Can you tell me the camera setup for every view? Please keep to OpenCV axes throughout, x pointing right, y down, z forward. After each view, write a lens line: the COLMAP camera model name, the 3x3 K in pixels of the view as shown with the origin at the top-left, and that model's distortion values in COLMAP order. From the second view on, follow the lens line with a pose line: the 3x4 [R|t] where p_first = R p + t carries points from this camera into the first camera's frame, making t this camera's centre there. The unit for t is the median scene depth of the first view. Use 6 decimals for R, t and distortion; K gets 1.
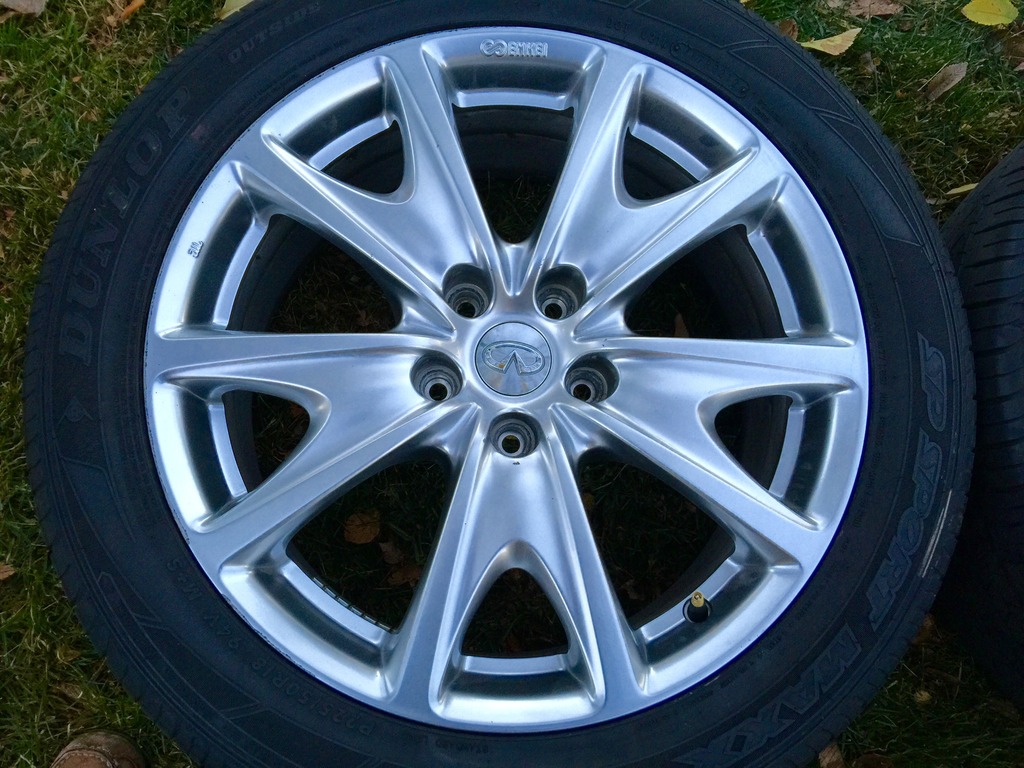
lens RADIAL K [[856.1, 0, 512.0], [0, 856.1, 384.0], [0, 0, 1]] dist [0.027129, -0.007215]
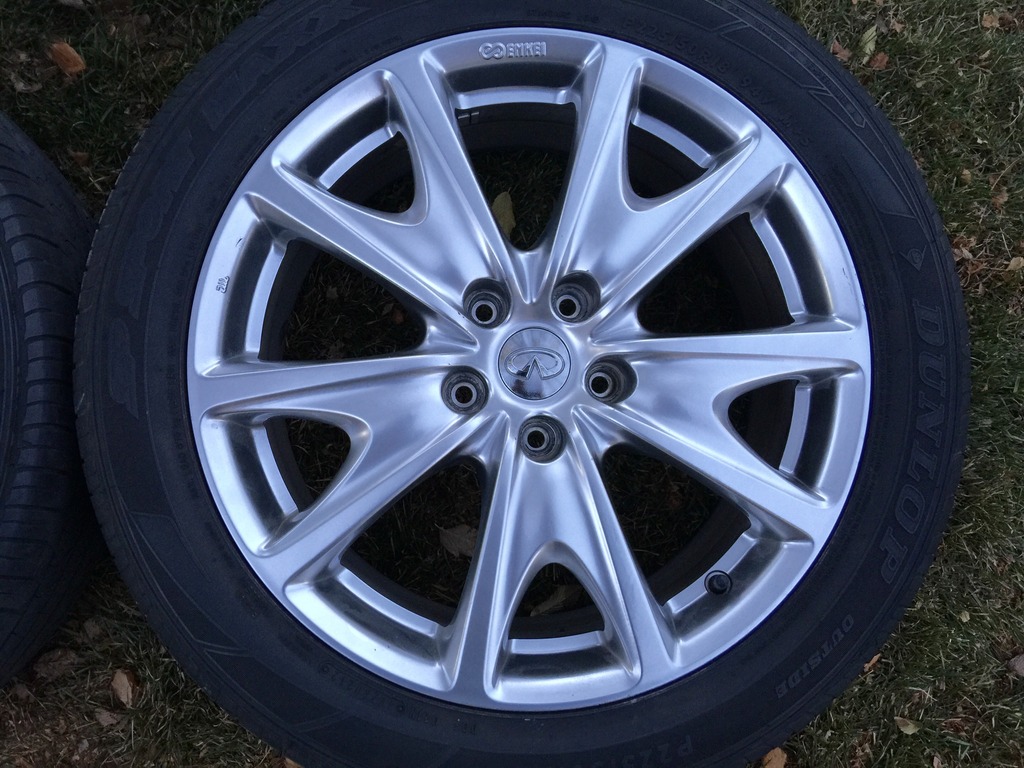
lens RADIAL K [[856.1, 0, 512.0], [0, 856.1, 384.0], [0, 0, 1]] dist [0.027129, -0.007215]
pose [[0.997188, -0.074238, 0.010243, -0.039987], [0.071793, 0.985534, 0.153520, -0.172570], [-0.021492, -0.152353, 0.988092, -0.044381]]
